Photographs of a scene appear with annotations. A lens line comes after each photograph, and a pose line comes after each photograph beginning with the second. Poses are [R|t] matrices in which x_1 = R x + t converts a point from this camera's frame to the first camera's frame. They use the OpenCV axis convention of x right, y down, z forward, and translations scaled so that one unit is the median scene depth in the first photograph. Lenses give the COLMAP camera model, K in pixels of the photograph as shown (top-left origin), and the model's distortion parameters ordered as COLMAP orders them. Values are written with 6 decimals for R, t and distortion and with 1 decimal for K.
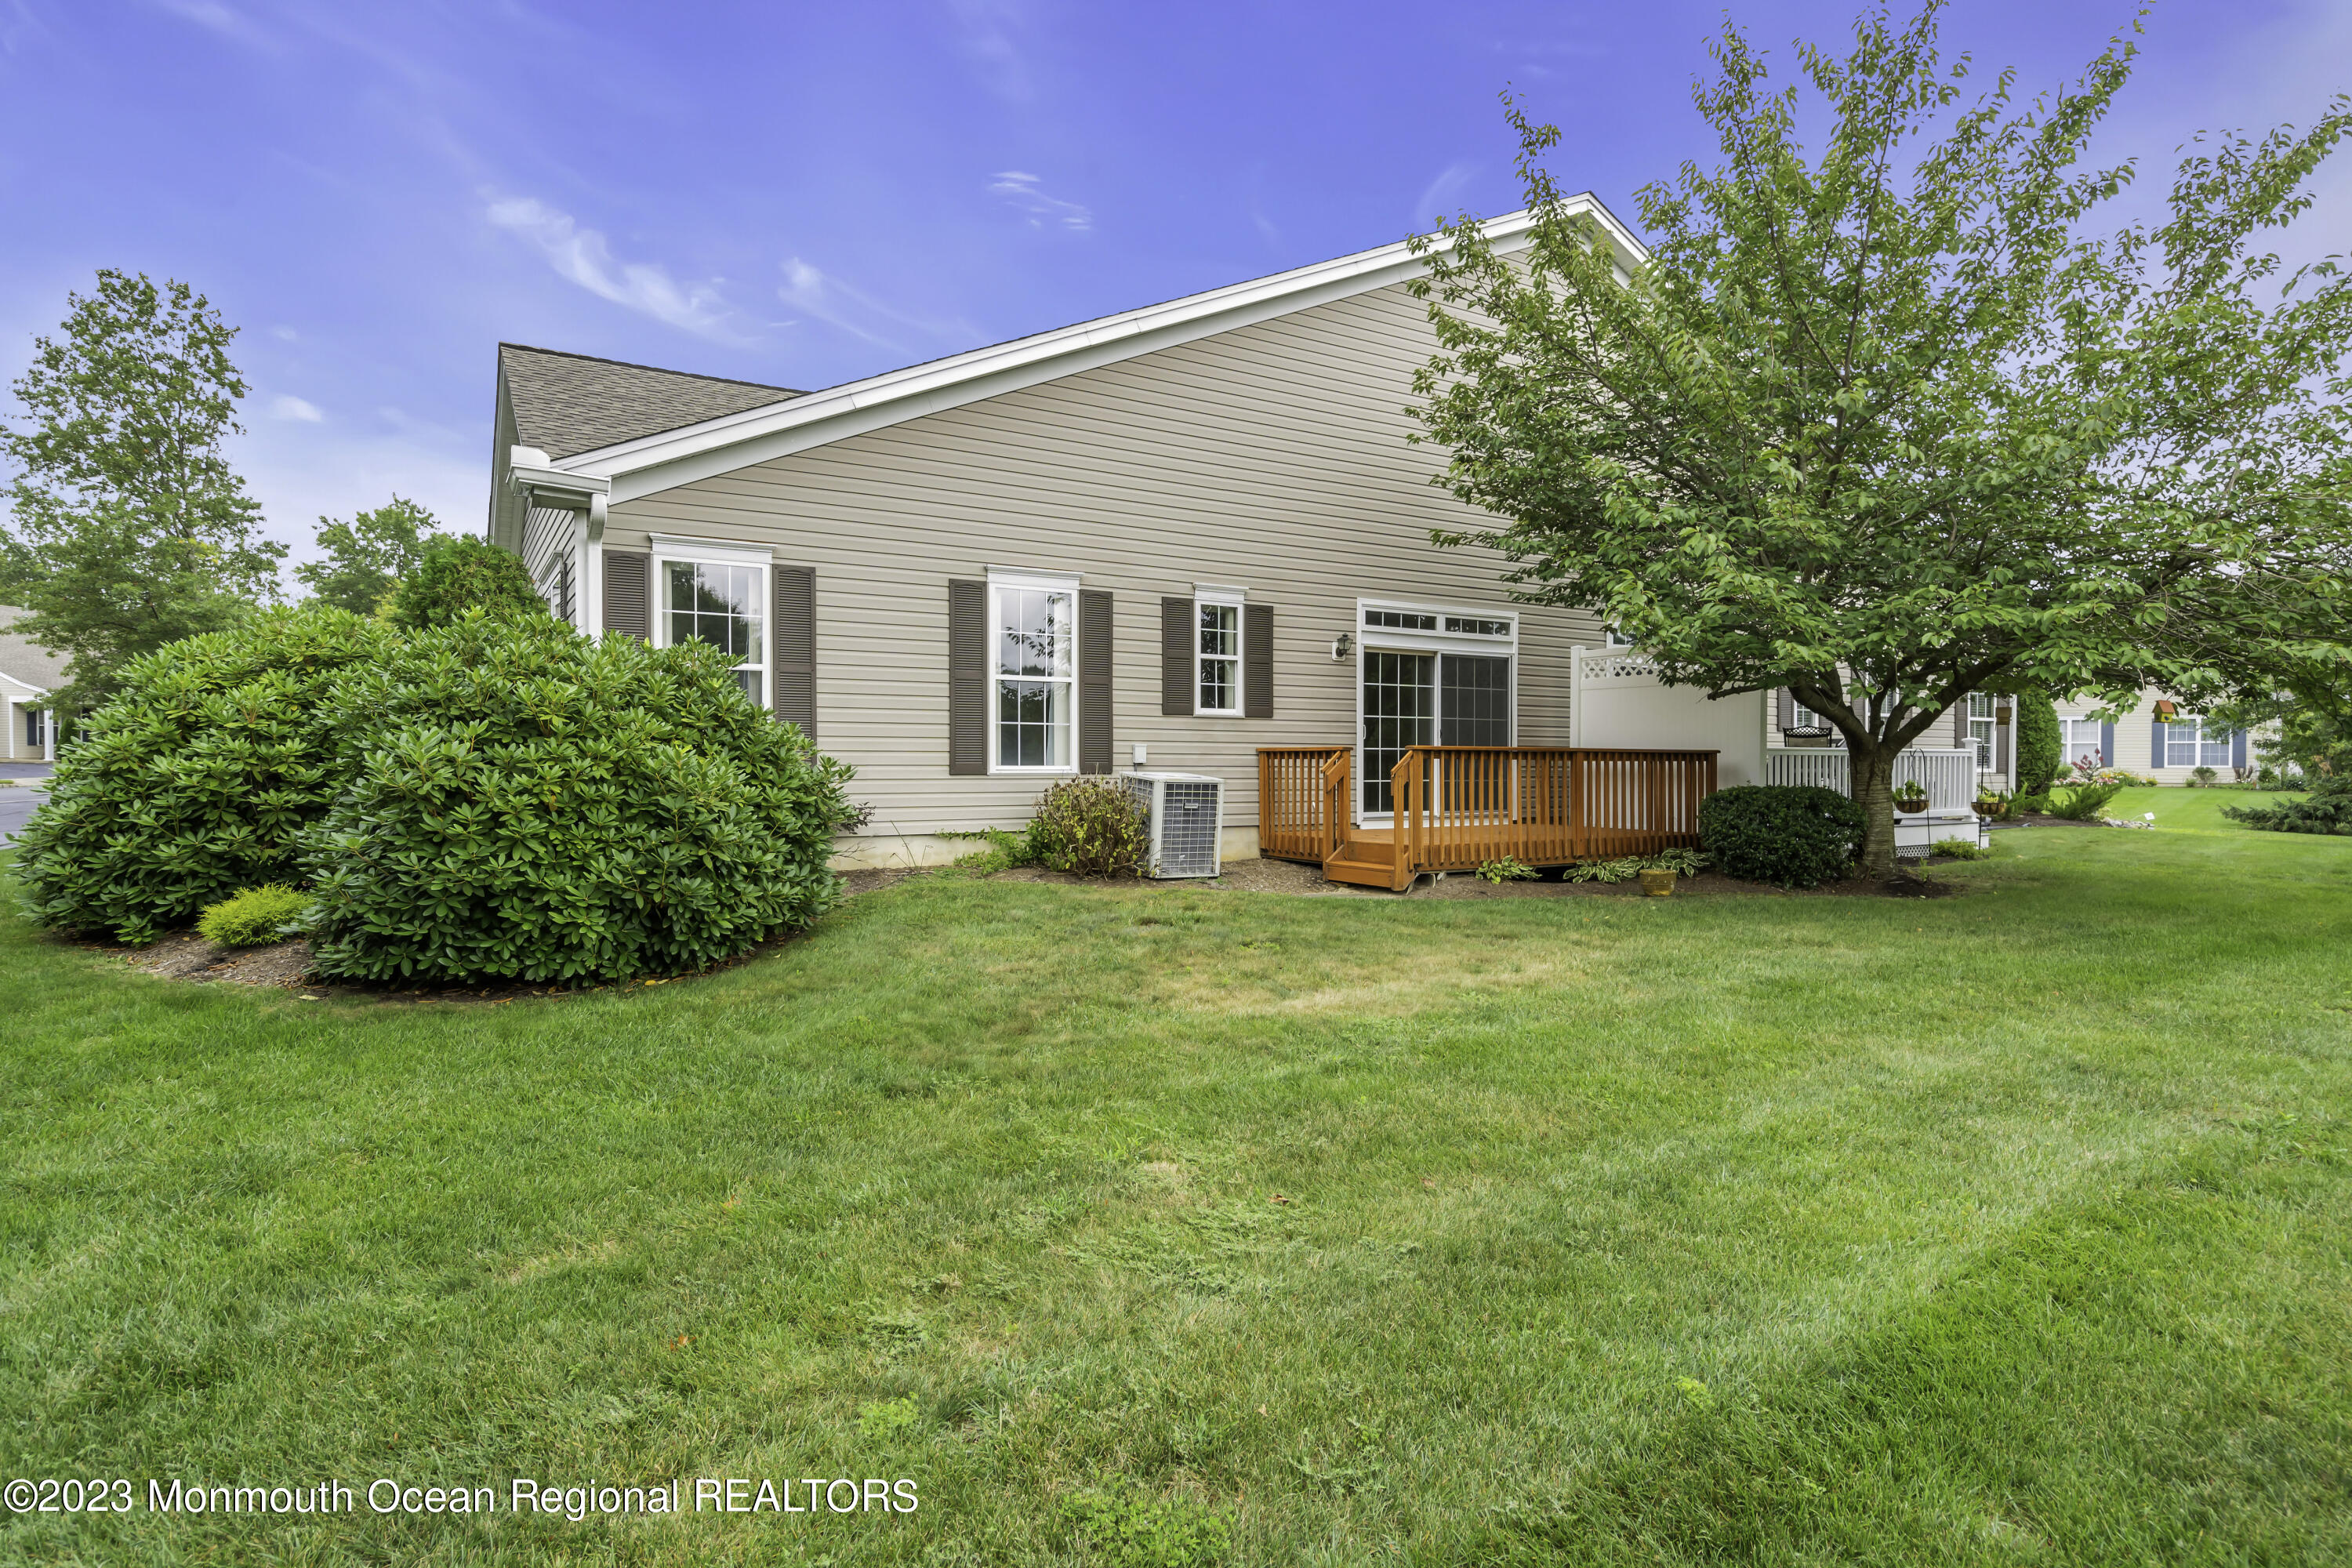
lens RADIAL K [[1207.4, 0, 1172.3], [0, 1207.4, 776.2], [0, 0, 1]] dist [-0.001309, -0.000071]
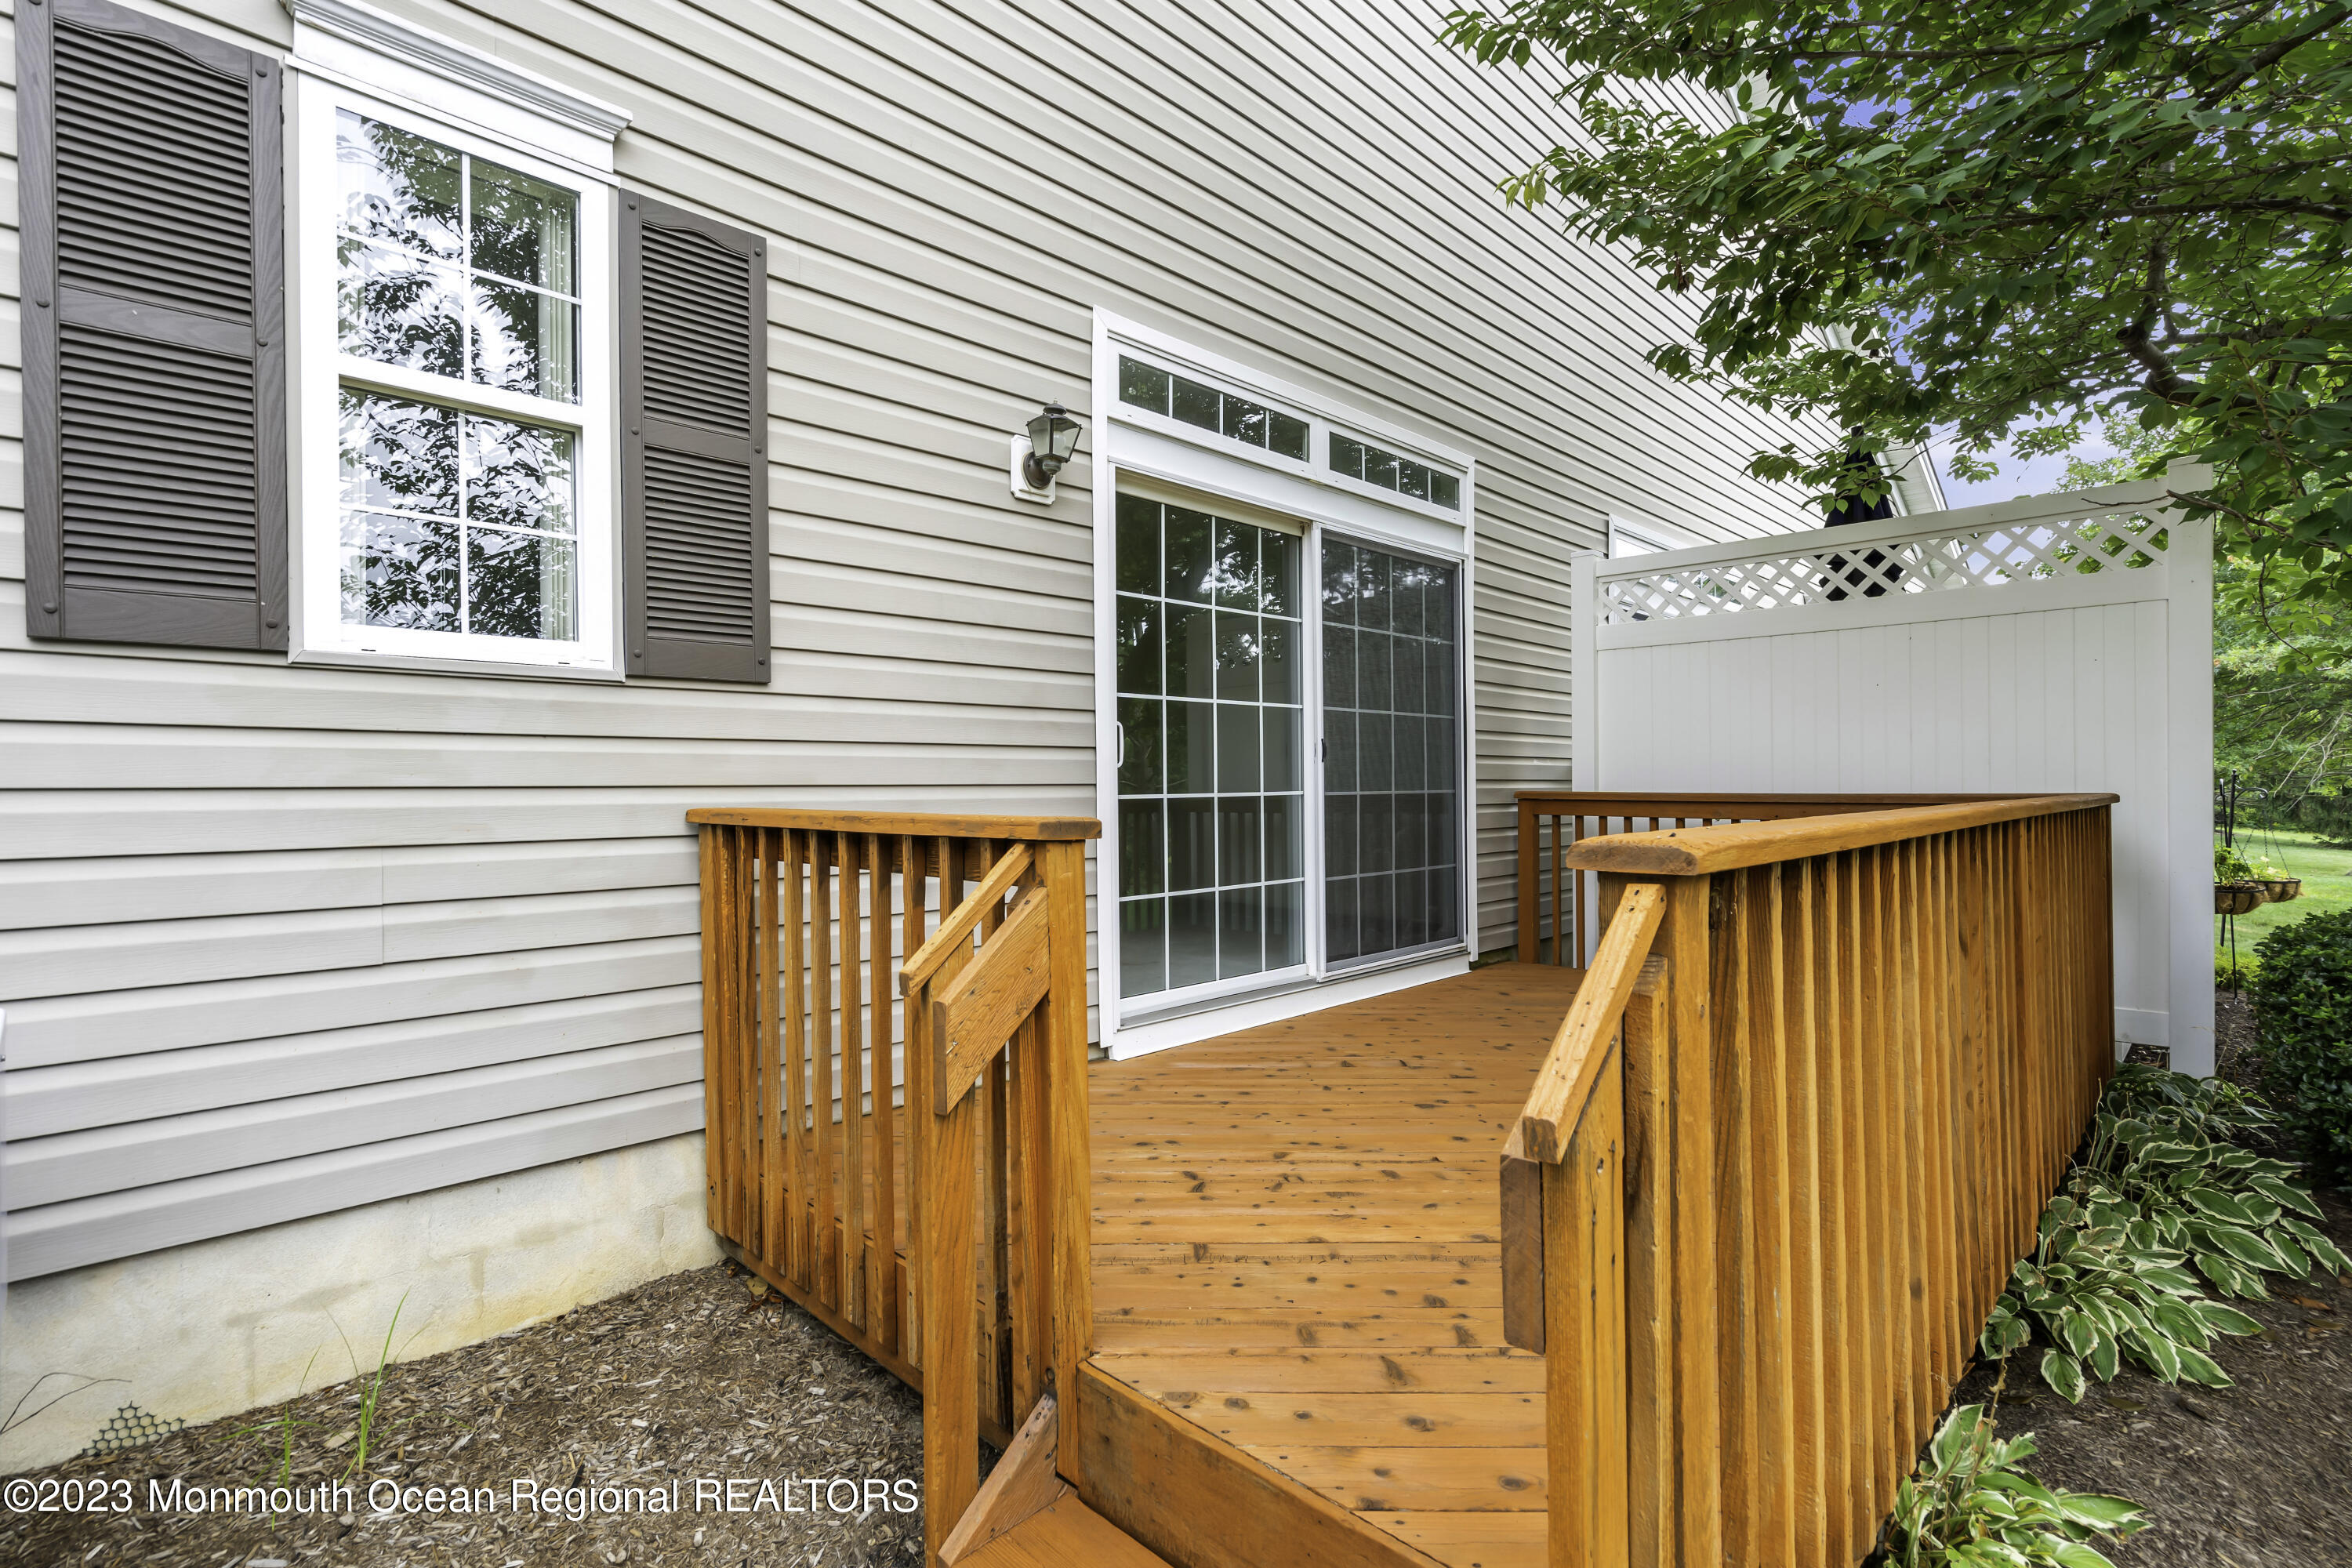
lens RADIAL K [[1096.1, 0, 1162.2], [0, 1096.1, 777.1], [0, 0, 1]] dist [0.000220, 0.000101]
pose [[0.972975, -0.006923, 0.230808, 0.106989], [0.010724, 0.999827, -0.015220, -0.024836], [-0.230662, 0.017284, 0.972880, 0.738729]]
